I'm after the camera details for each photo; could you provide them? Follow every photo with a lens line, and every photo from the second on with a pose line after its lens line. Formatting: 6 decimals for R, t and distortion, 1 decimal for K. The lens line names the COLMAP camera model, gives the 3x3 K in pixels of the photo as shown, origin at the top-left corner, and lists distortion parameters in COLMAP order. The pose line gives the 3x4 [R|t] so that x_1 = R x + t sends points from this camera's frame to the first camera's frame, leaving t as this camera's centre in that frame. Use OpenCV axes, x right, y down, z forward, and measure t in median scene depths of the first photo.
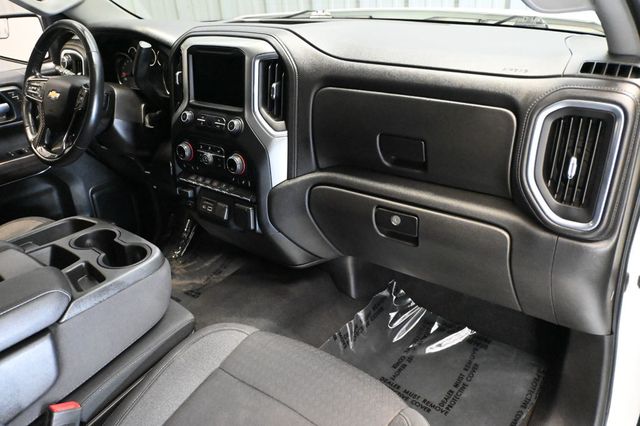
lens RADIAL K [[527.5, 0, 320.0], [0, 527.5, 213.0], [0, 0, 1]] dist [-0.001645, -0.000389]
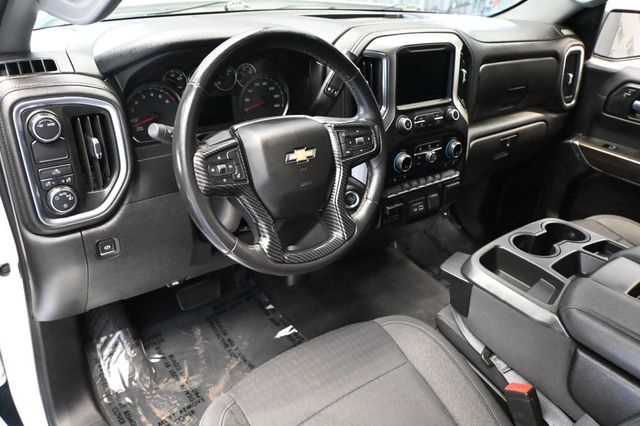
lens RADIAL K [[460.1, 0, 320.0], [0, 460.1, 213.0], [0, 0, 1]] dist [0.002854, 0.000779]
pose [[0.283385, -0.395880, 0.873483, -1.172205], [0.355875, 0.889197, 0.287545, -0.362795], [-0.890531, 0.229365, 0.392869, 0.935371]]
